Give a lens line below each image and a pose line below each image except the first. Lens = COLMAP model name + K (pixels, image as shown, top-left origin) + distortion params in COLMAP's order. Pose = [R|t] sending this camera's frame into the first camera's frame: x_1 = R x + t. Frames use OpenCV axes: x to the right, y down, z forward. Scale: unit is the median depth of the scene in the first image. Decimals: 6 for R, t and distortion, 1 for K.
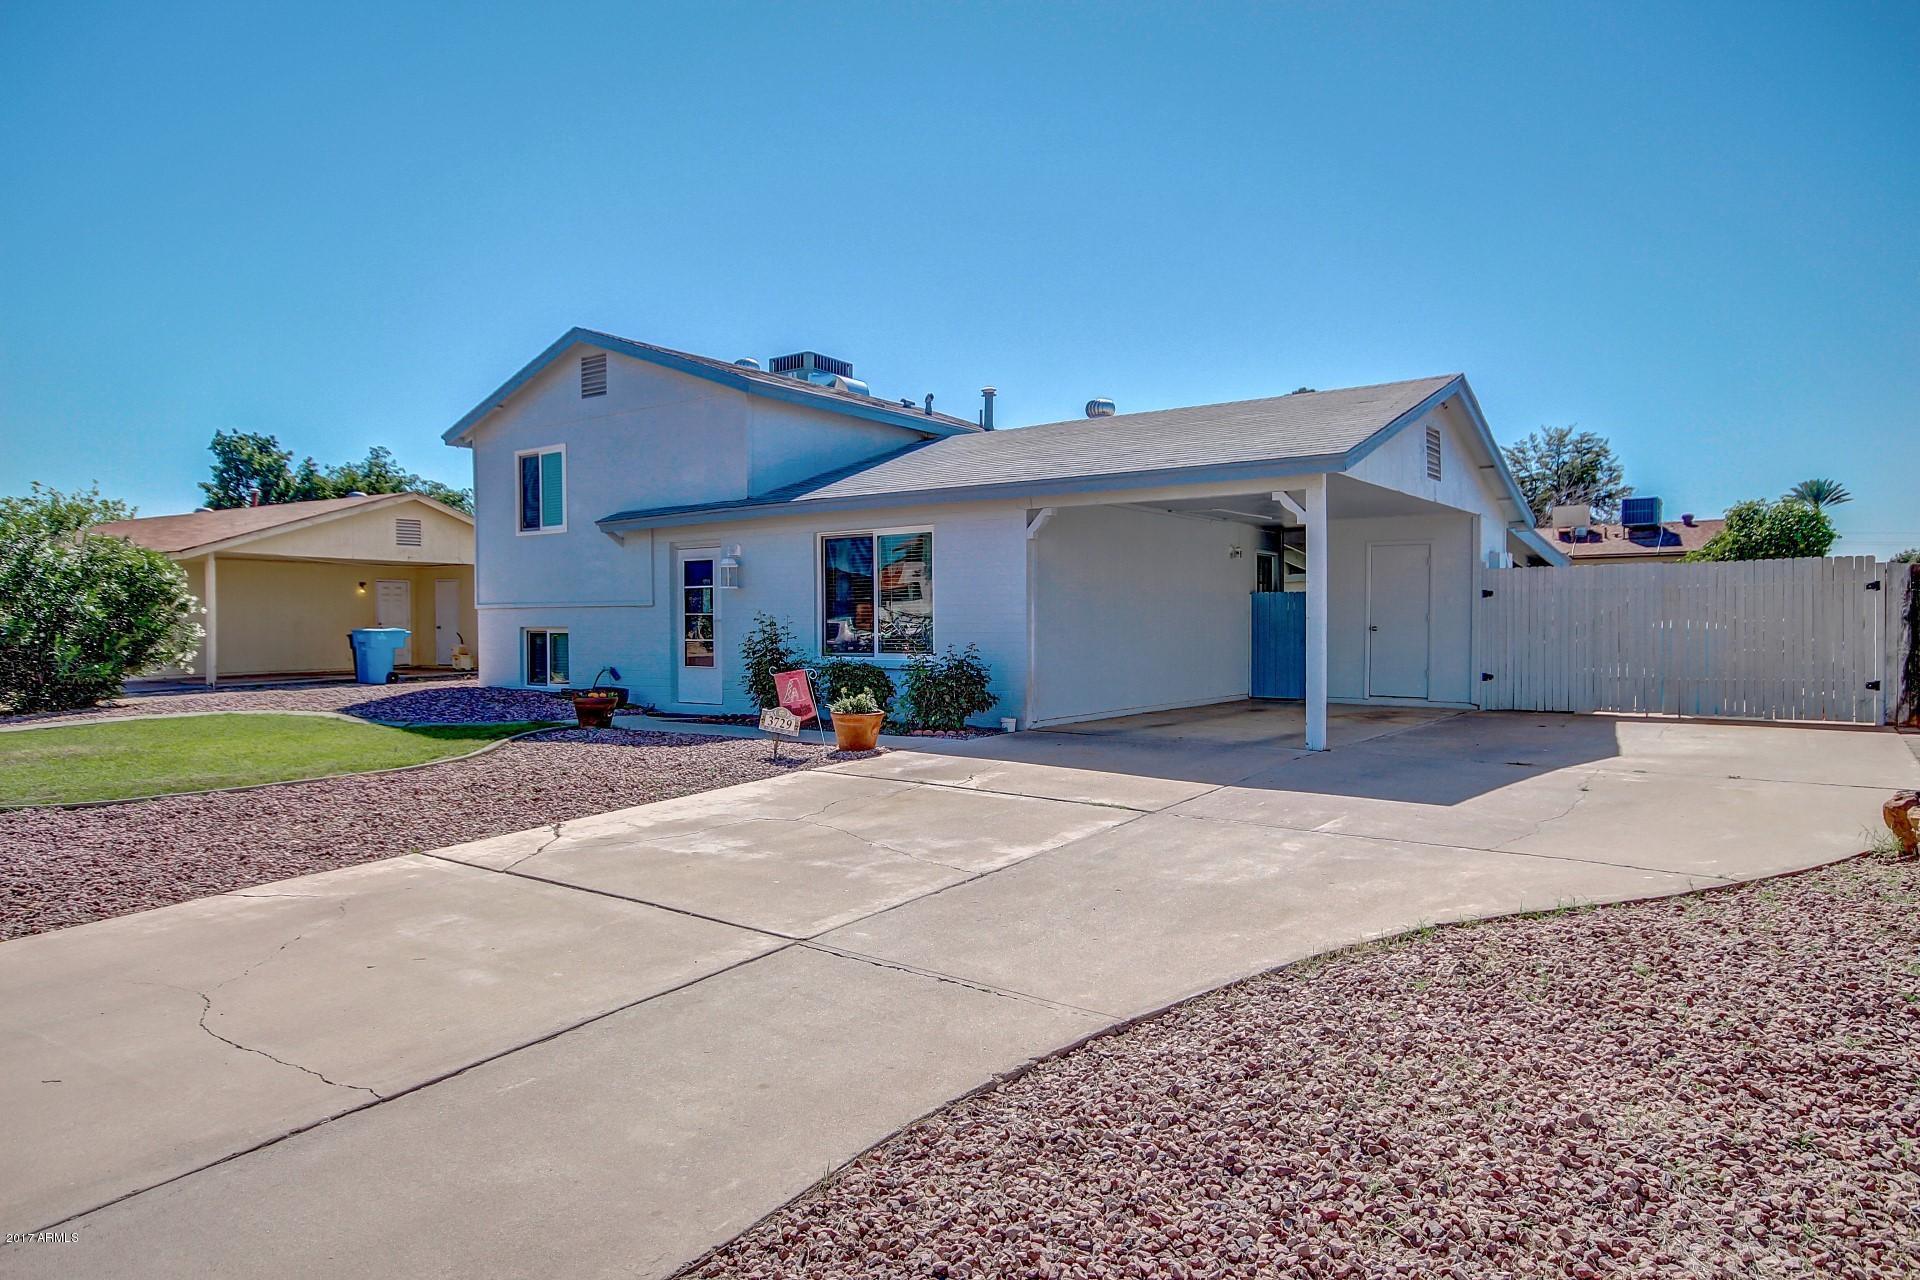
lens RADIAL K [[1169.6, 0, 964.6], [0, 1169.6, 627.5], [0, 0, 1]] dist [0.003360, 0.000455]
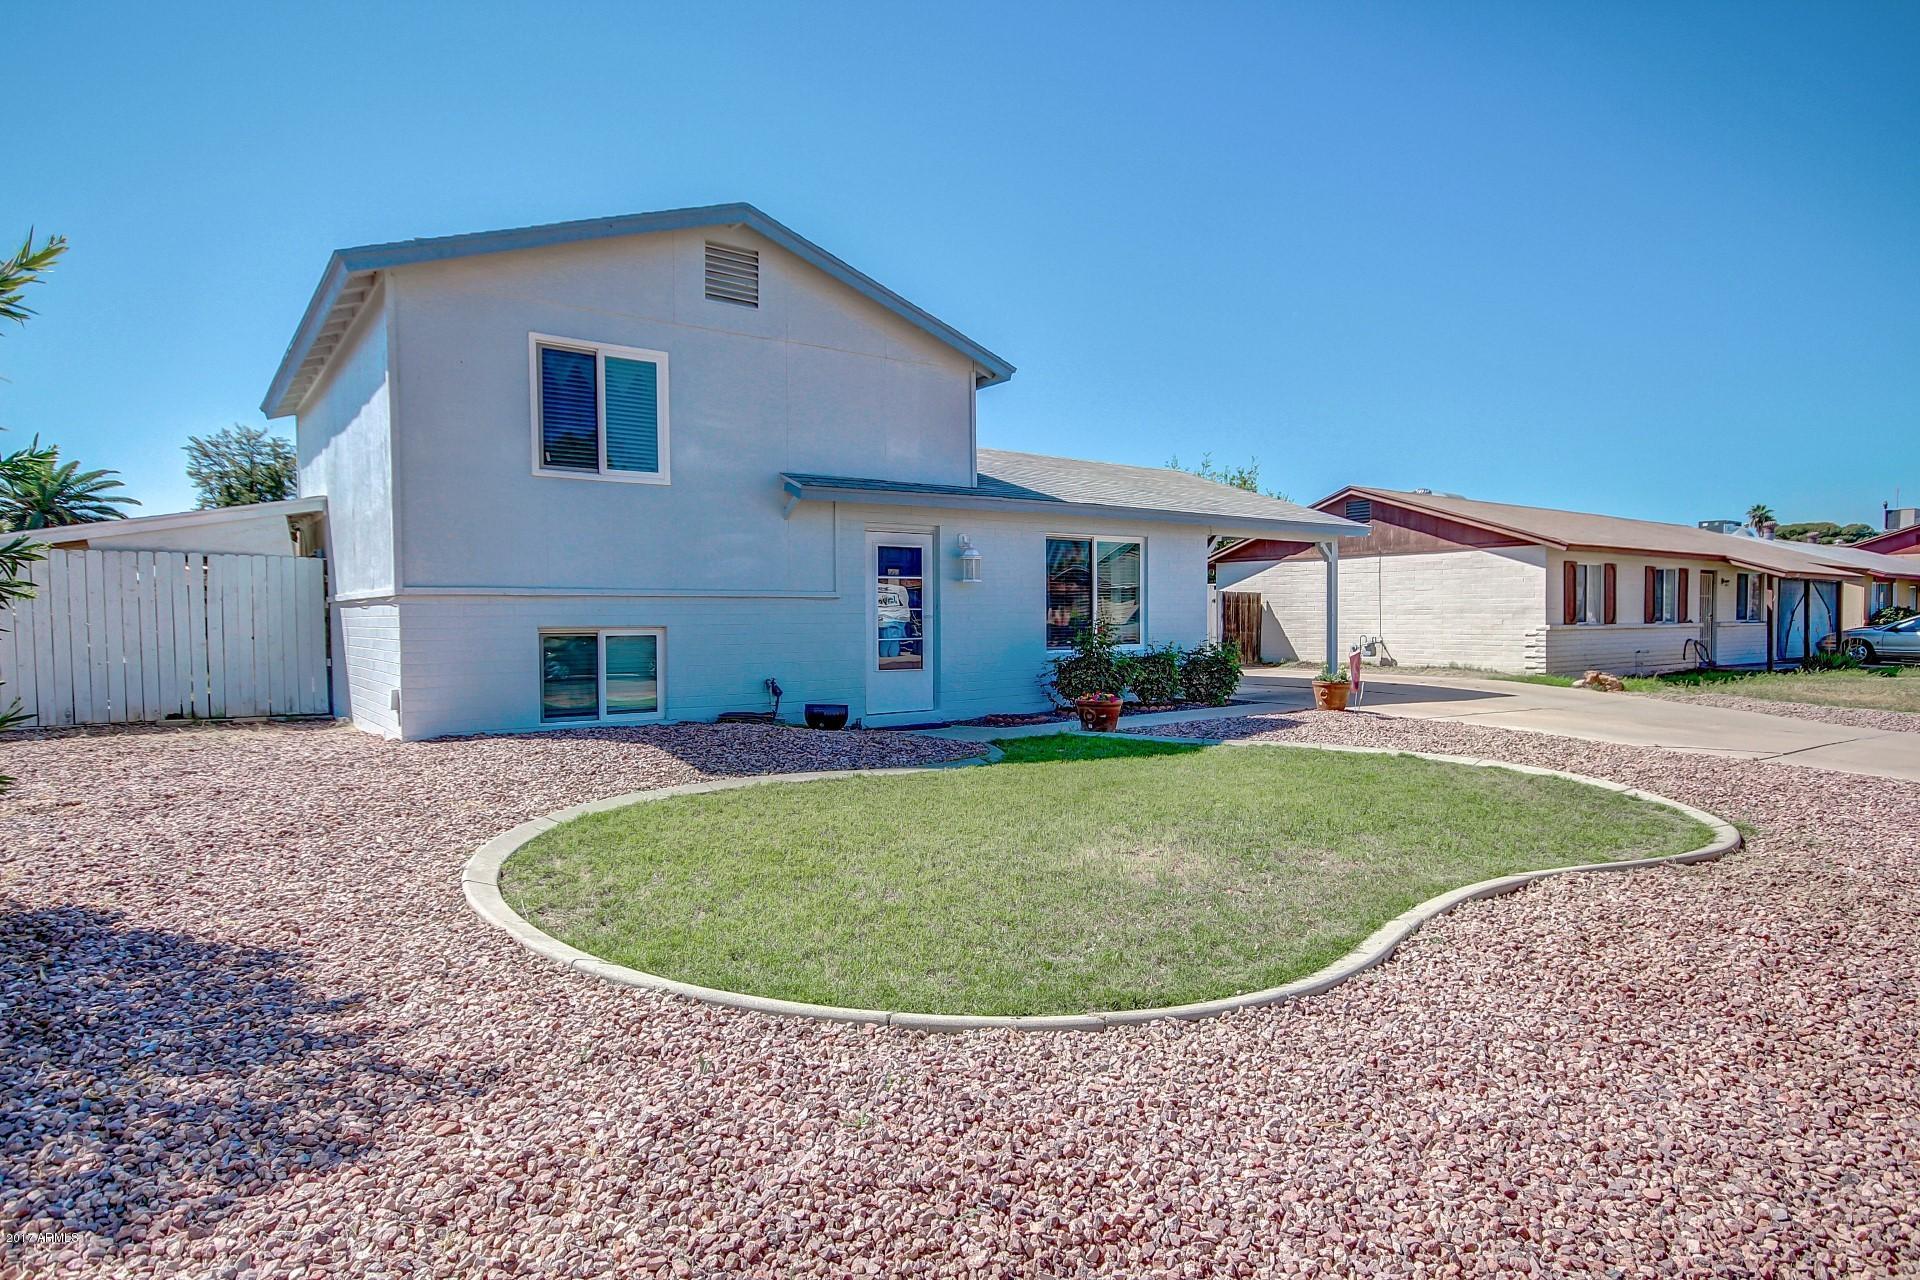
lens RADIAL K [[1070.7, 0, 972.7], [0, 1070.7, 653.1], [0, 0, 1]] dist [0.002641, 0.000215]
pose [[0.284719, -0.030044, 0.958140, -0.955115], [0.007936, 0.999548, 0.028984, -0.001045], [-0.958578, -0.000648, 0.284829, 0.705276]]
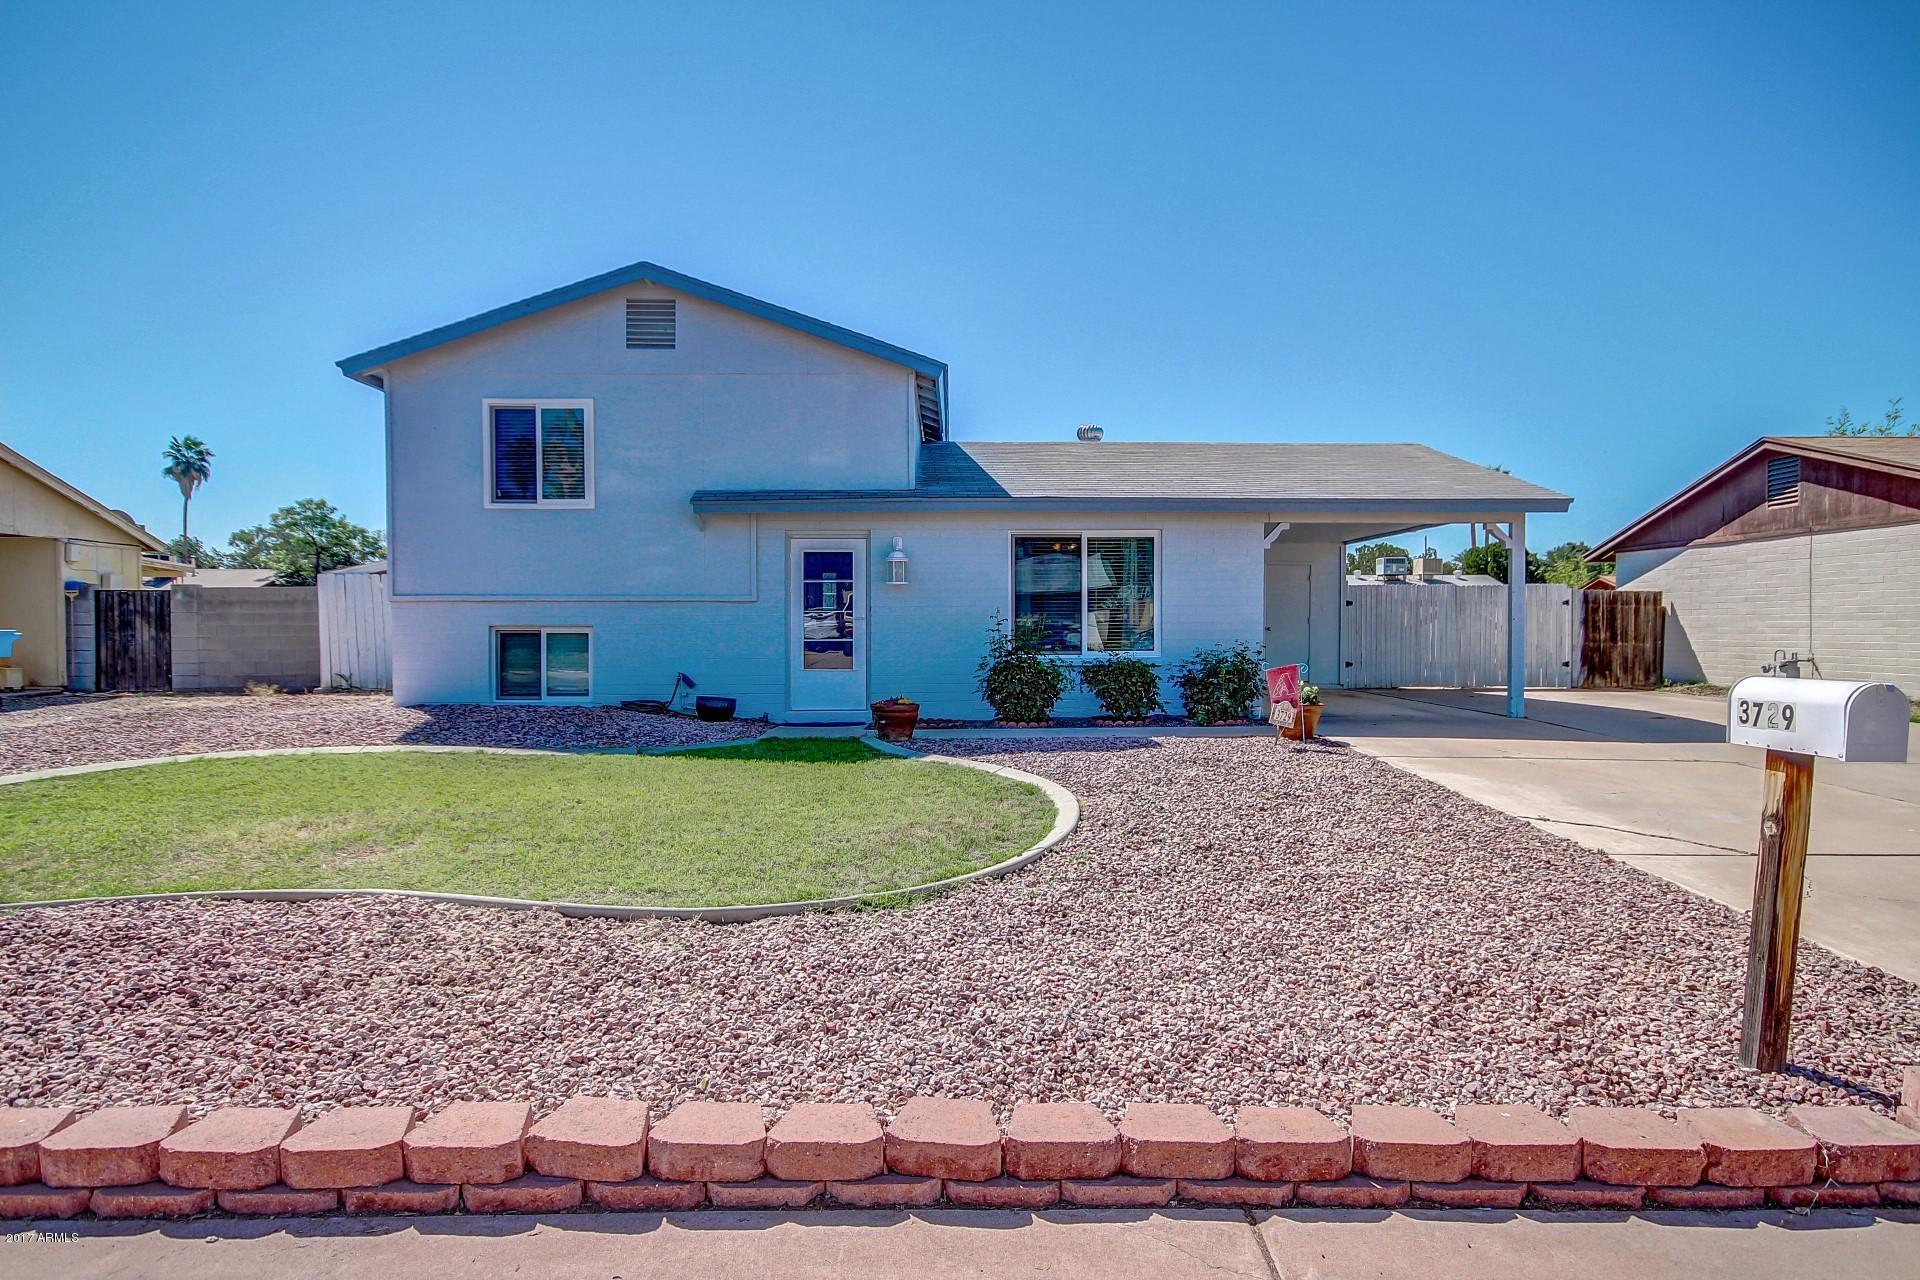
lens RADIAL K [[1070.7, 0, 951.7], [0, 1070.7, 643.3], [0, 0, 1]] dist [0.002641, 0.000215]
pose [[0.791668, -0.005991, 0.610923, -0.644648], [0.000487, 0.999958, 0.009175, 0.005672], [-0.610952, -0.006966, 0.791637, 0.277356]]
